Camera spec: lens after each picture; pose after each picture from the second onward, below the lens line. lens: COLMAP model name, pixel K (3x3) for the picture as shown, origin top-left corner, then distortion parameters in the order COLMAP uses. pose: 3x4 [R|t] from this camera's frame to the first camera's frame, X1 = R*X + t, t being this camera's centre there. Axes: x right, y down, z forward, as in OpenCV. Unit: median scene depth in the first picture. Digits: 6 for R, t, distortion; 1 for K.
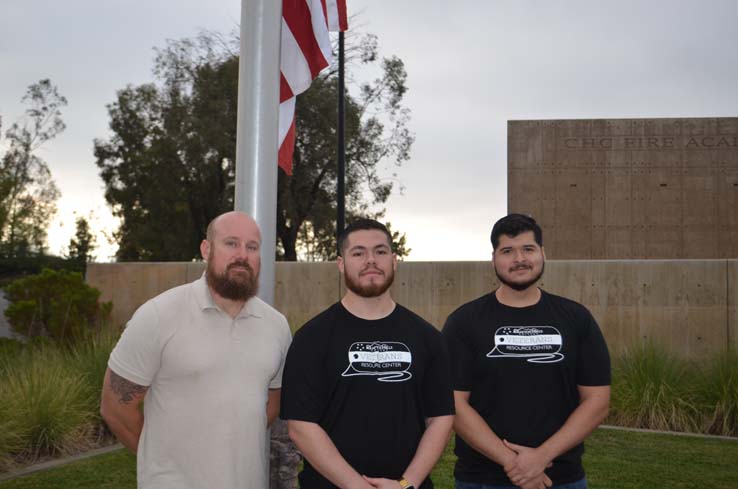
lens RADIAL K [[953.5, 0, 369.1], [0, 953.5, 244.4], [0, 0, 1]] dist [0.005953, 0.000000]
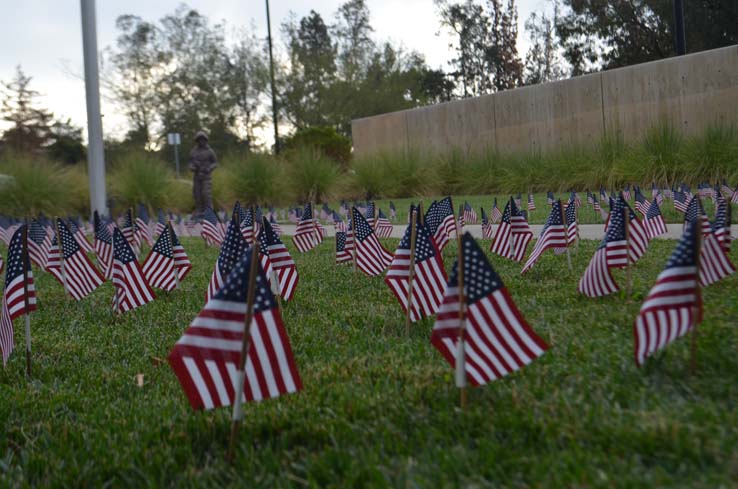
lens RADIAL K [[1212.2, 0, 369.0], [0, 1212.2, 244.6], [0, 0, 1]] dist [0.012136, 0.000000]
pose [[0.846486, -0.060128, -0.529005, 0.723432], [0.102355, 0.993447, 0.050866, 0.128292], [0.522480, -0.097204, 0.847093, -0.468271]]
